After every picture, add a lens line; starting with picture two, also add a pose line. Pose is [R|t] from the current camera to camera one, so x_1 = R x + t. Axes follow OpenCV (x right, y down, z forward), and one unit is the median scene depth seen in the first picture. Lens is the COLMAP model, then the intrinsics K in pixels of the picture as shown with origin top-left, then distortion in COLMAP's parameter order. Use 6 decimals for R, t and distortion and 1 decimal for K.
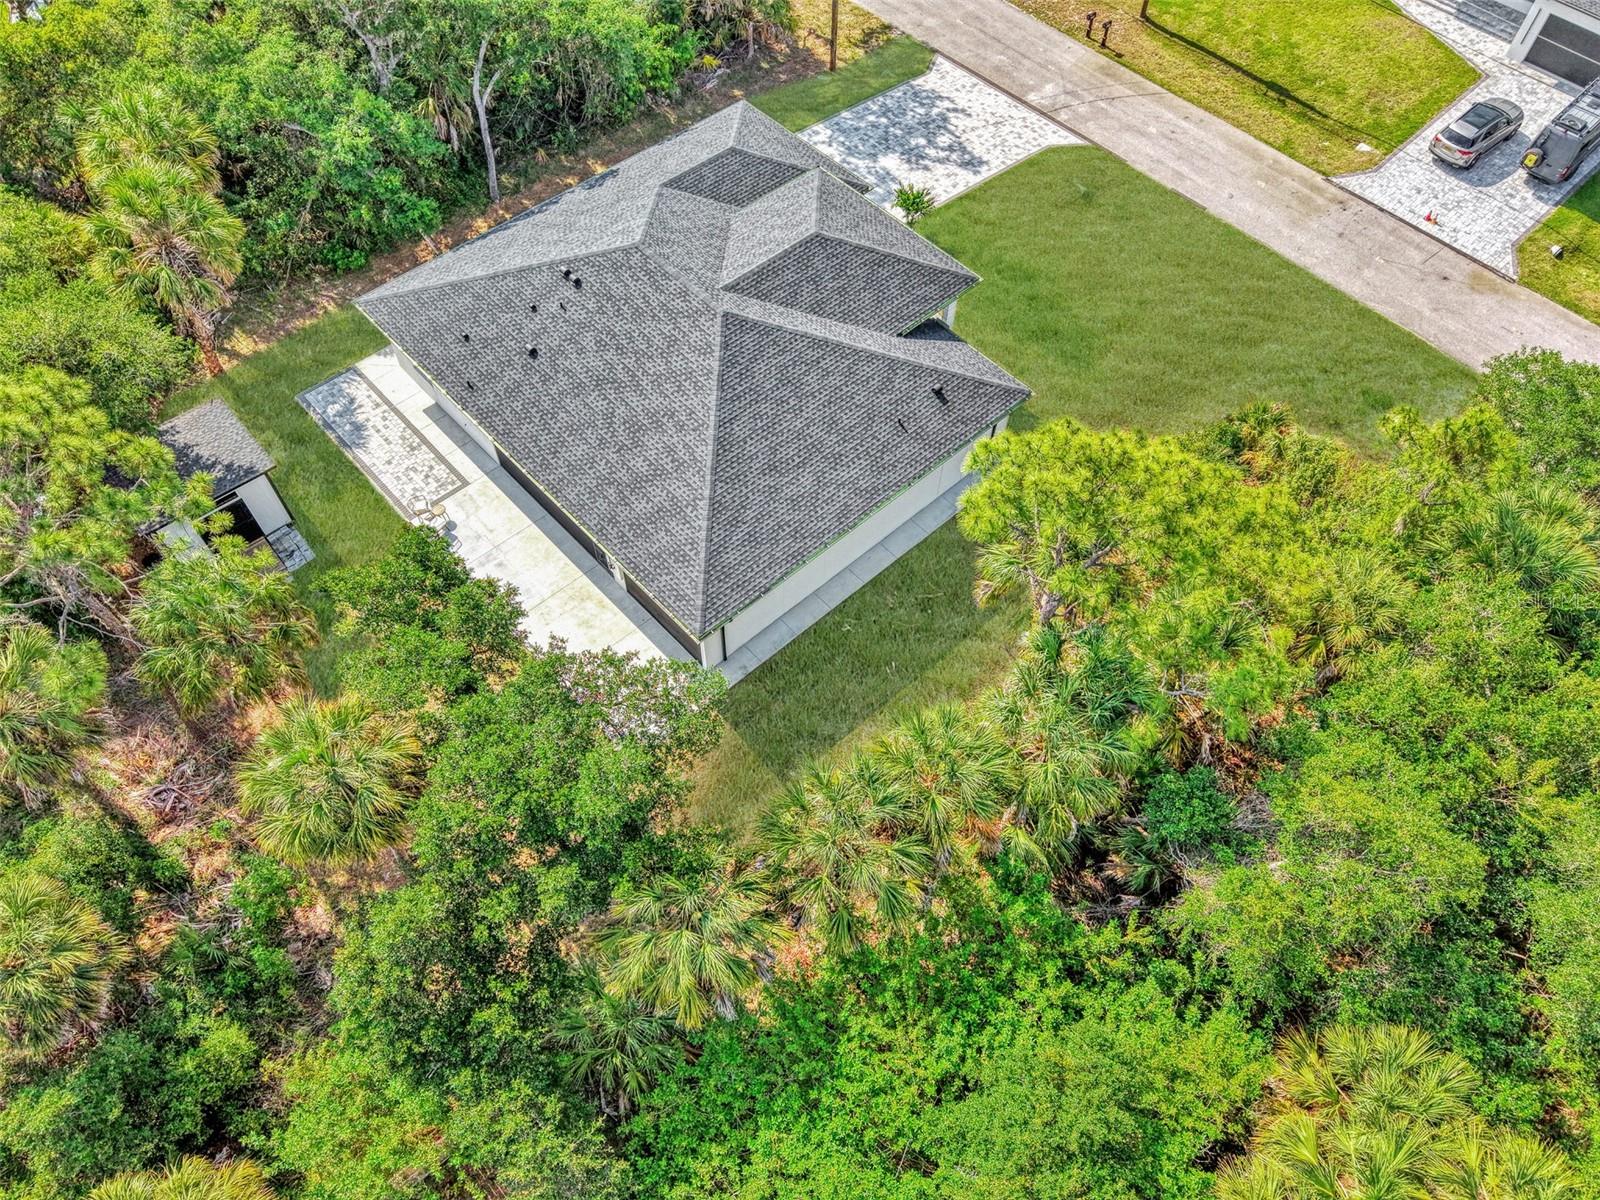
lens RADIAL K [[1150.9, 0, 796.5], [0, 1150.9, 573.9], [0, 0, 1]] dist [-0.004546, 0.001674]
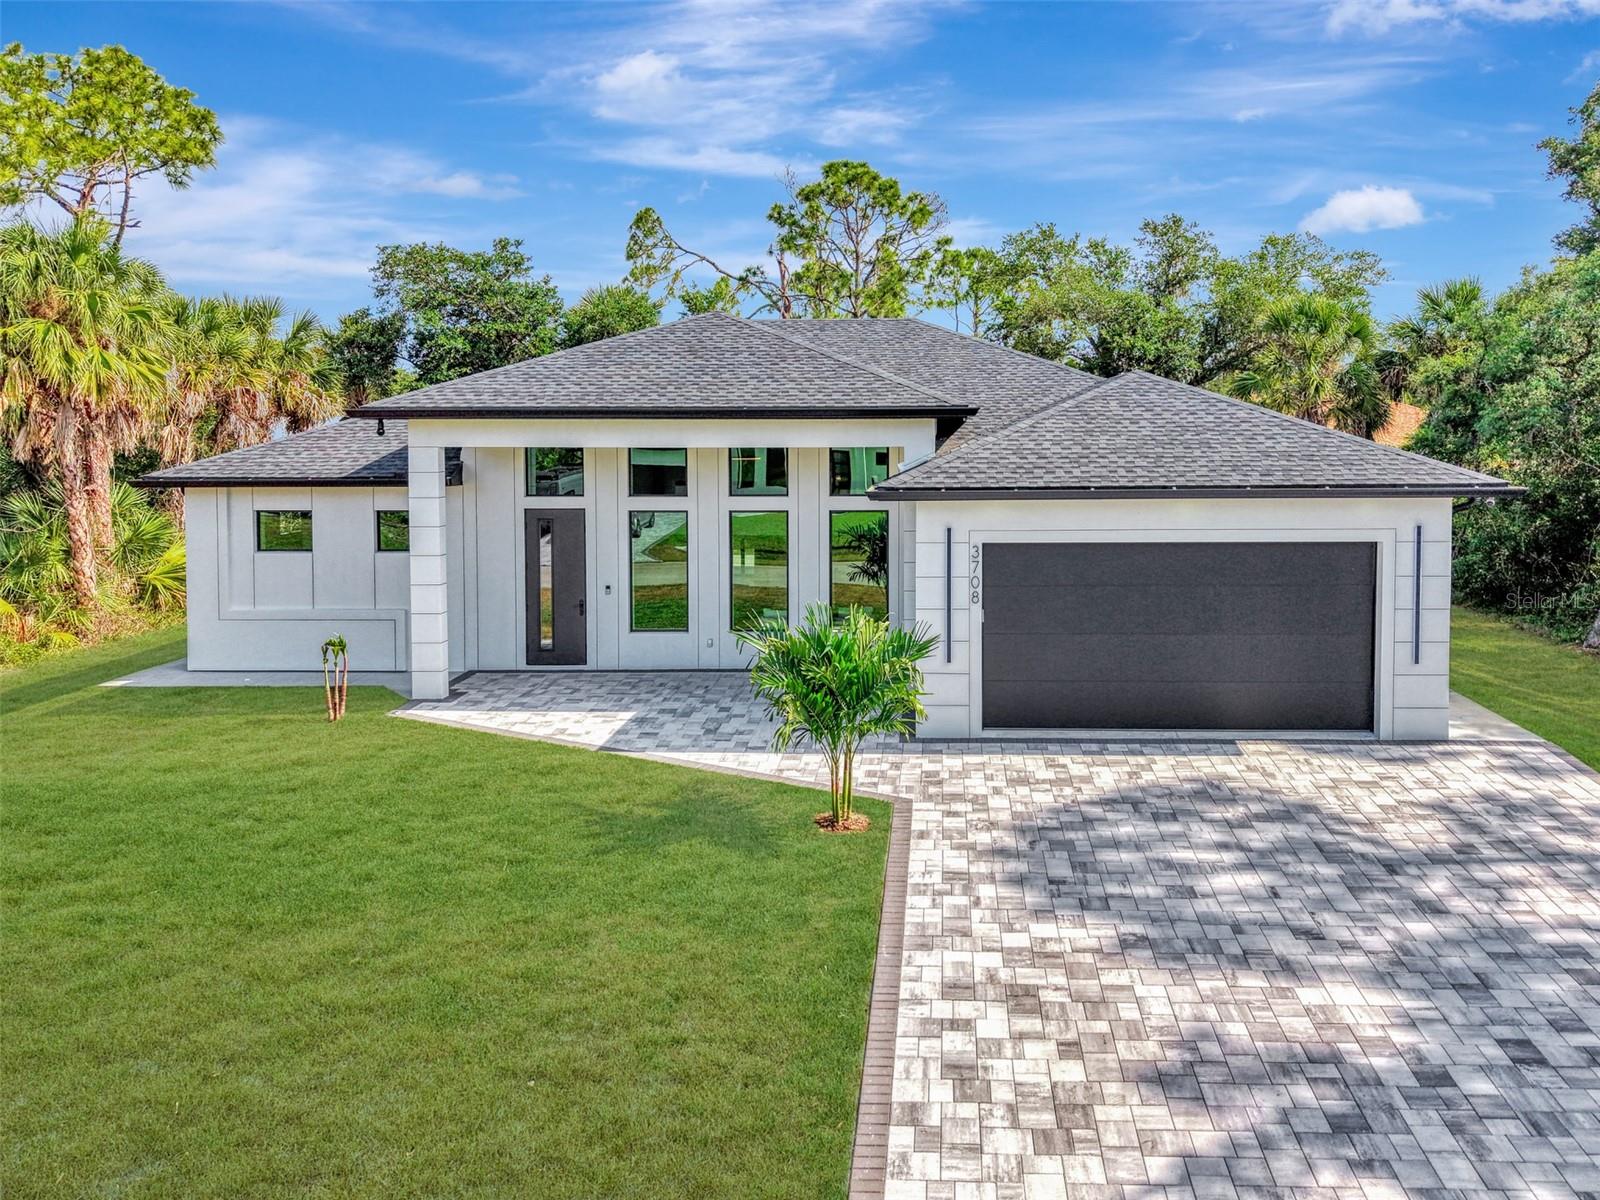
lens RADIAL K [[1171.9, 0, 914.4], [0, 1171.9, 500.4], [0, 0, 1]] dist [0.001902, -0.000456]
pose [[-0.694094, 0.029883, -0.719264, 0.243156], [-0.593609, 0.541485, 0.595333, -0.457009], [0.407261, 0.840179, -0.358102, 0.967448]]
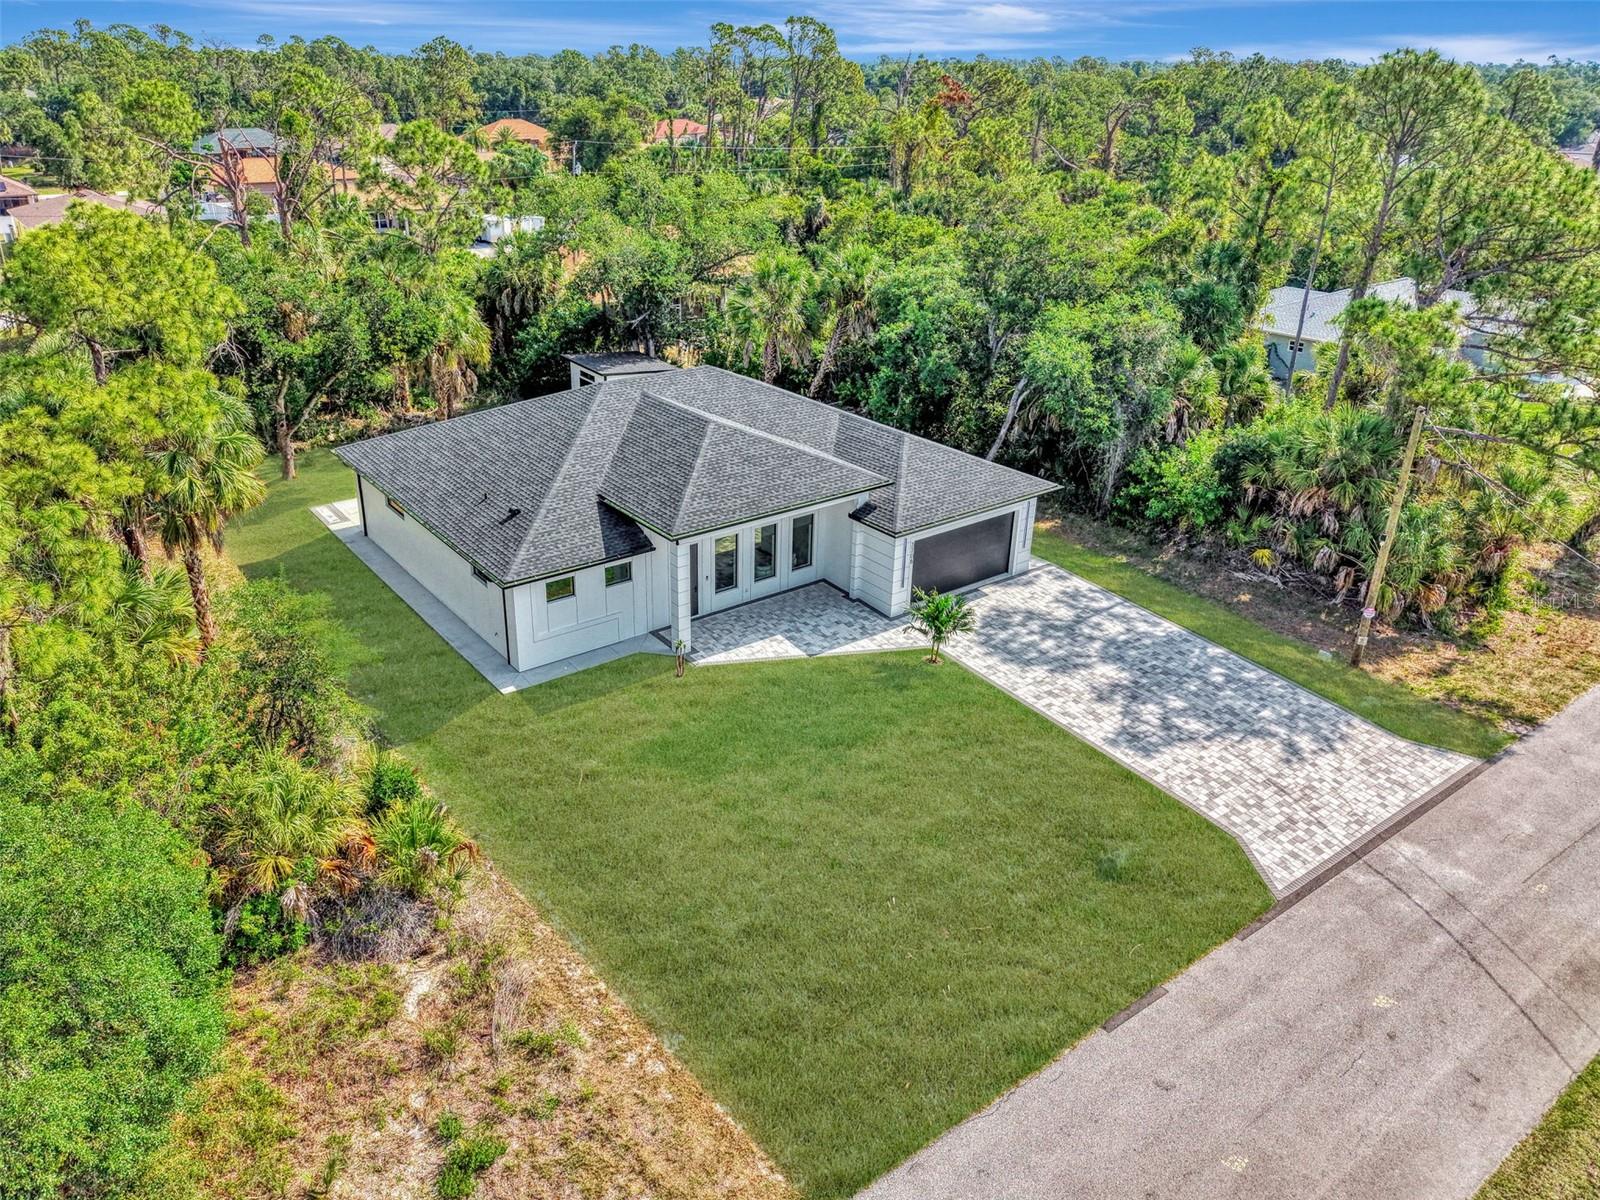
lens RADIAL K [[1149.1, 0, 789.6], [0, 1149.1, 594.1], [0, 0, 1]] dist [0.007922, 0.000805]
pose [[-0.086637, 0.409909, -0.908003, 0.691525], [-0.825944, 0.480080, 0.295535, -0.422620], [0.557056, 0.775563, 0.296969, 0.654241]]
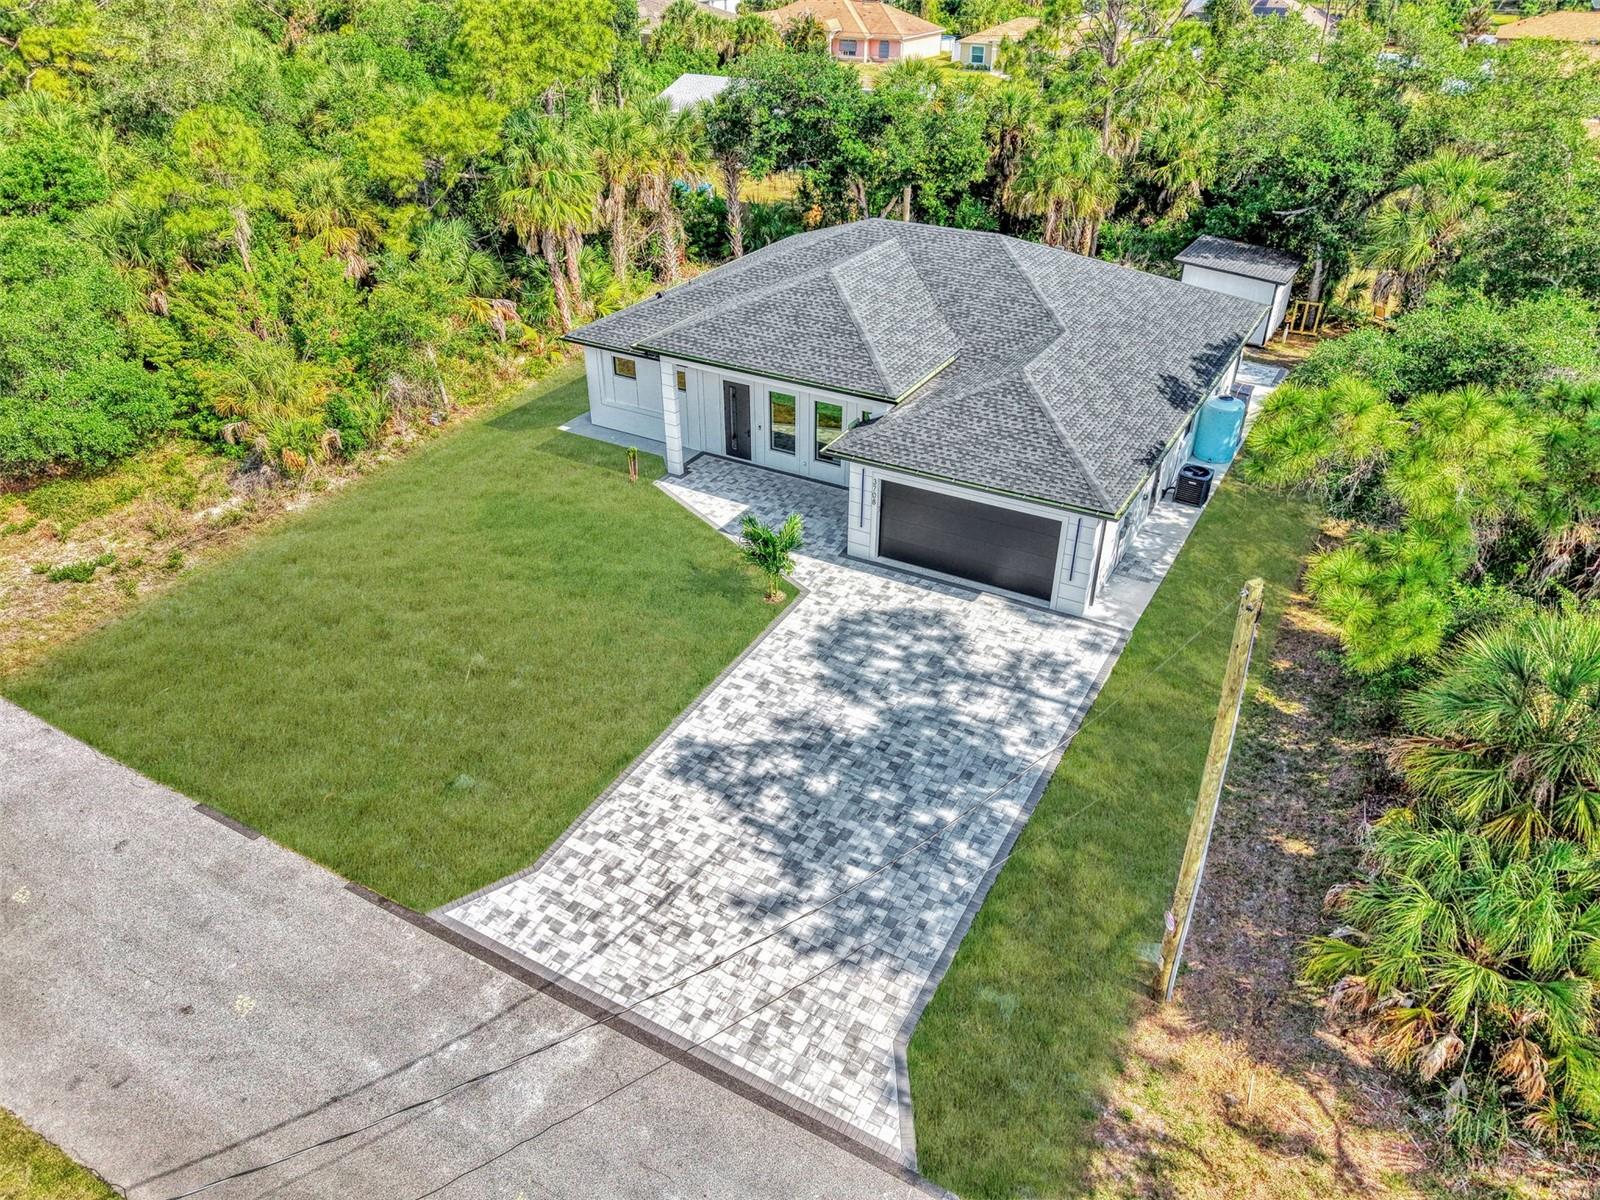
lens RADIAL K [[1162.3, 0, 800.0], [0, 1162.3, 600.0], [0, 0, 1]] dist [0.096394, -0.143453]
pose [[-0.951066, 0.147974, -0.271250, 0.234907], [-0.261182, 0.084059, 0.961623, -0.839435], [0.165096, 0.985413, -0.041297, 0.959731]]
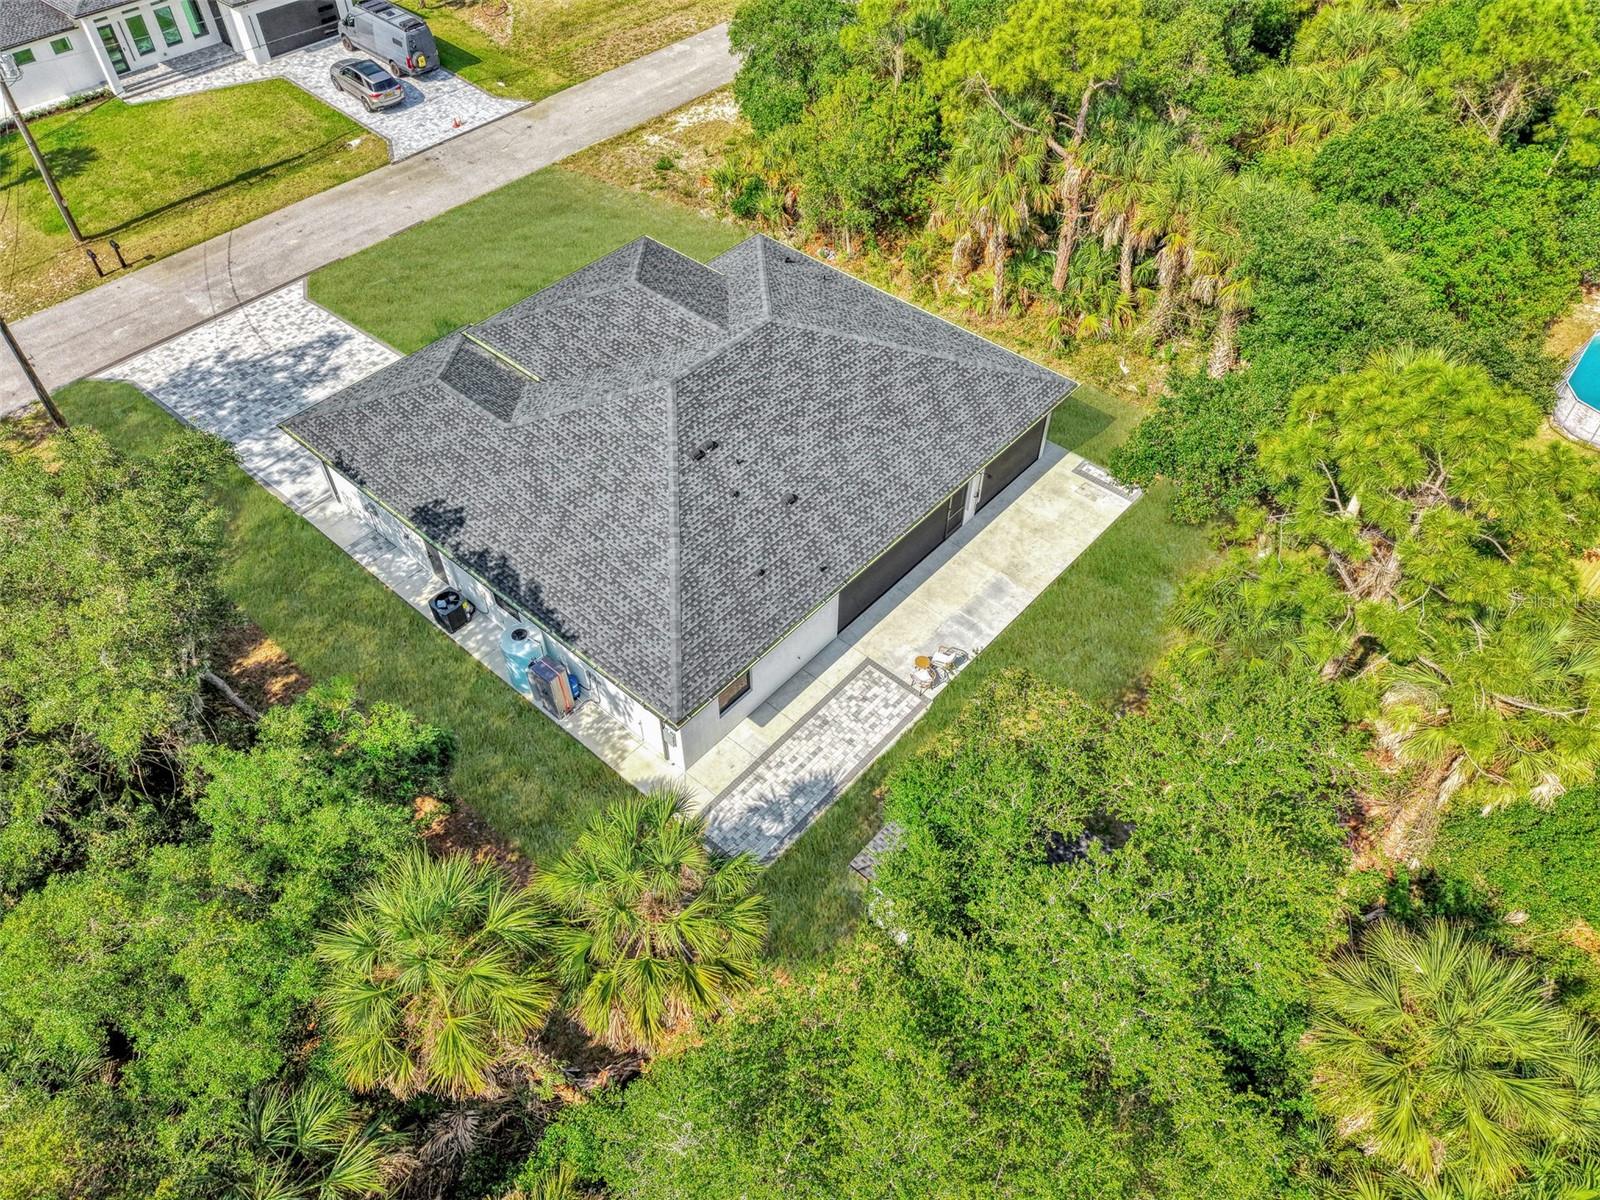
lens RADIAL K [[1150.9, 0, 796.5], [0, 1150.9, 573.9], [0, 0, 1]] dist [-0.004546, 0.001674]
pose [[-0.106026, -0.728286, 0.677021, -0.633932], [0.815754, 0.325623, 0.478032, -0.430831], [-0.568598, 0.602967, 0.559578, 0.393790]]
